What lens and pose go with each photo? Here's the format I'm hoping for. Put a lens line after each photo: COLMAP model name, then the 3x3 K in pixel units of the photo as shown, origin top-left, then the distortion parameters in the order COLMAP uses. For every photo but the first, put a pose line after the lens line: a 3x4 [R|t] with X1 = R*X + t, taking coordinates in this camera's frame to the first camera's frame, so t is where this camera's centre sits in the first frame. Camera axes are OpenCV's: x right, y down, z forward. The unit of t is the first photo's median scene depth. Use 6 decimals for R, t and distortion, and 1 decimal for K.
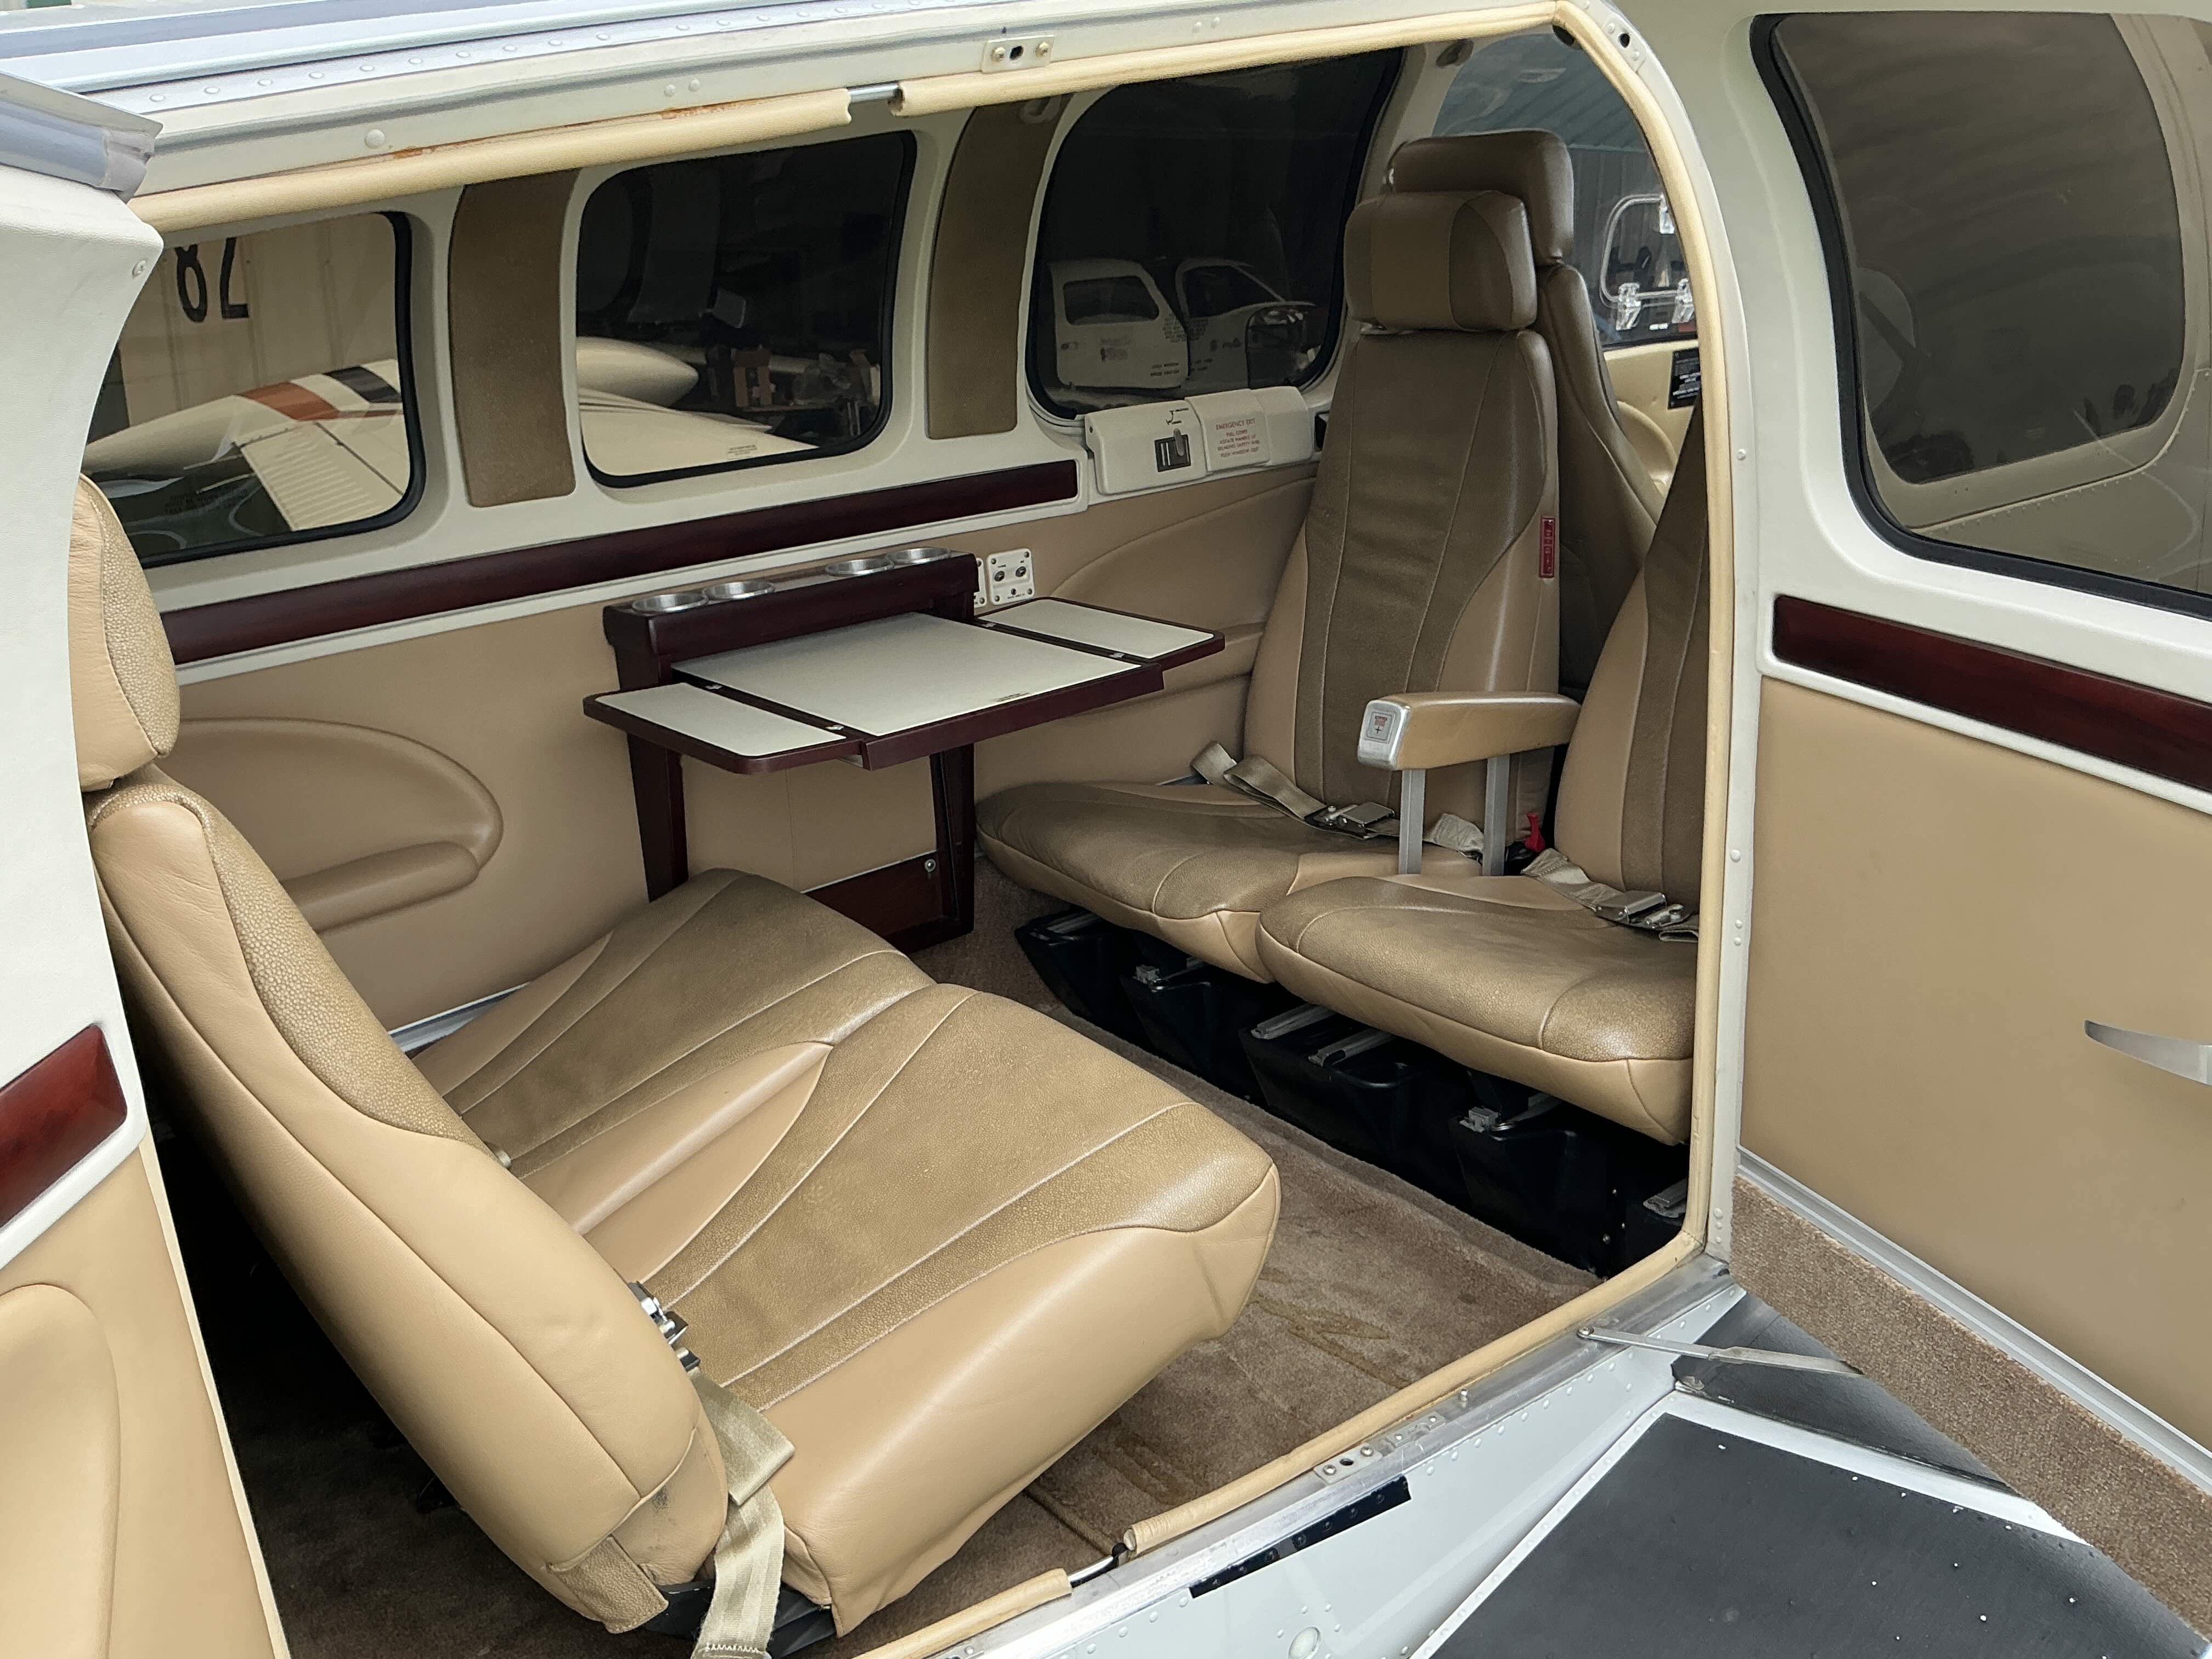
lens RADIAL K [[1841.3, 0, 1111.0], [0, 1841.3, 805.9], [0, 0, 1]] dist [0.128471, -0.253593]
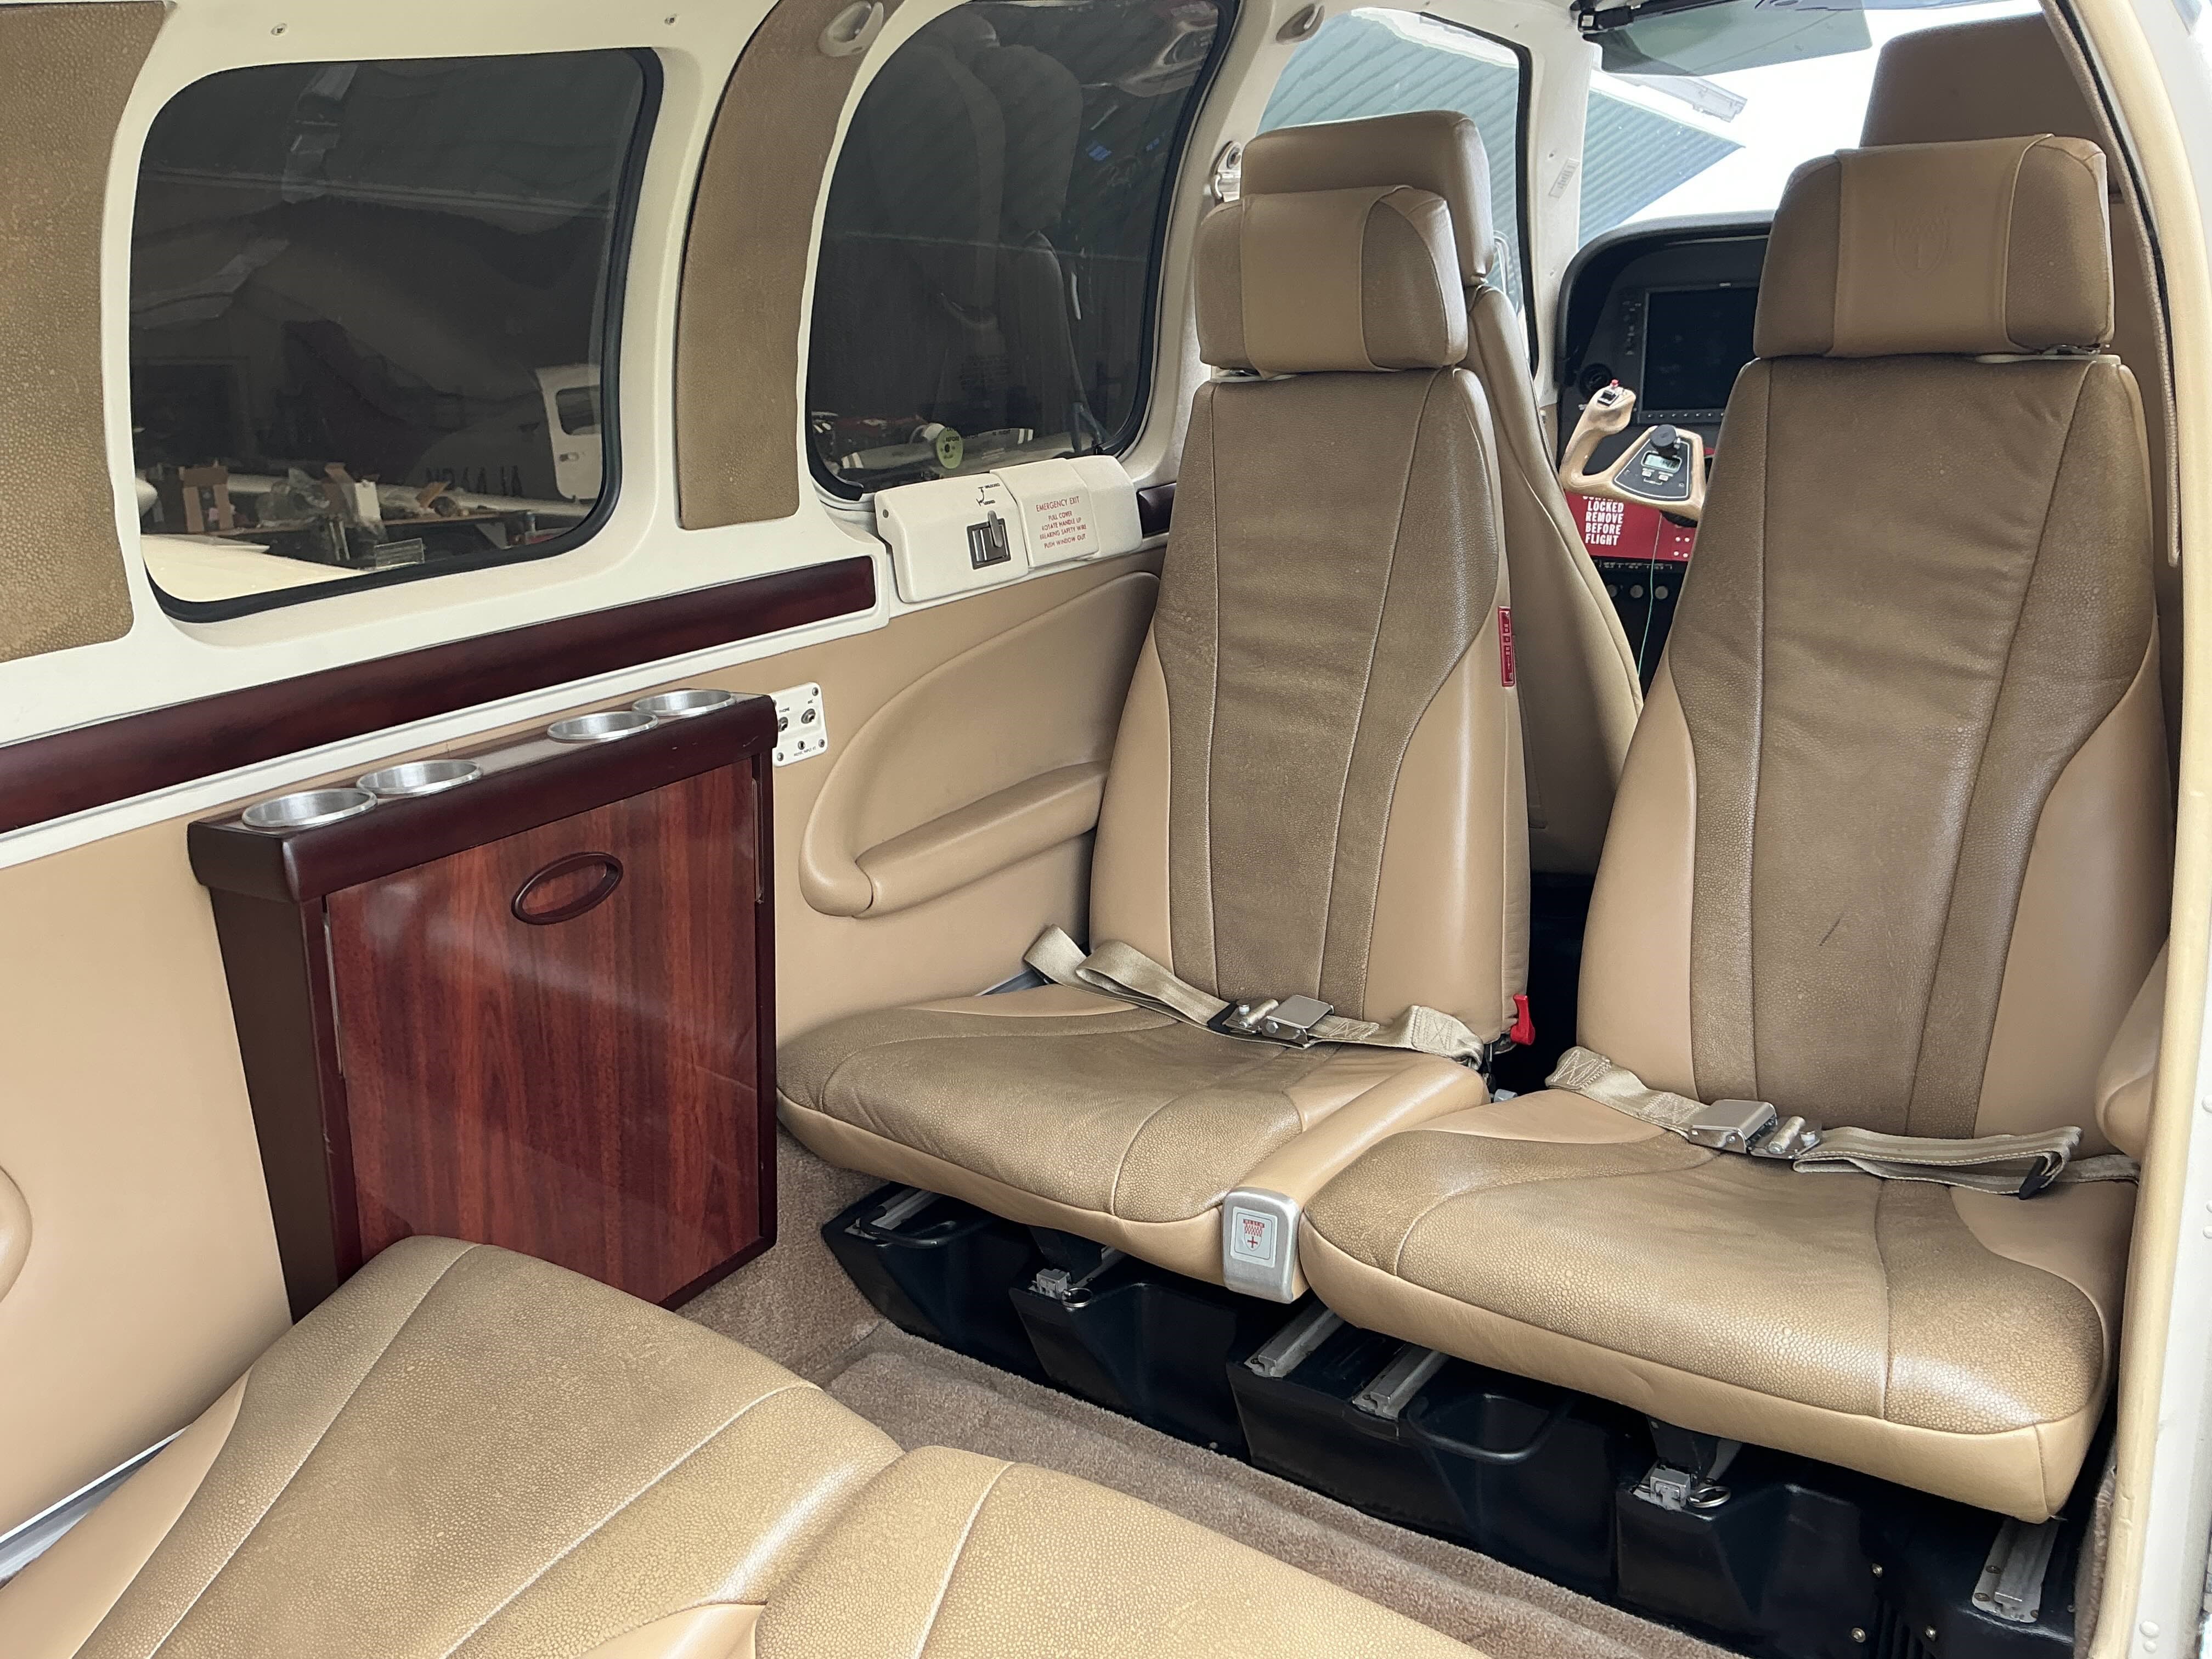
lens RADIAL K [[1841.3, 0, 1105.8], [0, 1841.3, 820.9], [0, 0, 1]] dist [0.128471, -0.253593]
pose [[0.962980, -0.073074, 0.259481, -0.145753], [0.086289, 0.995471, -0.039892, -0.058706], [-0.255391, 0.060806, 0.964924, 0.351643]]
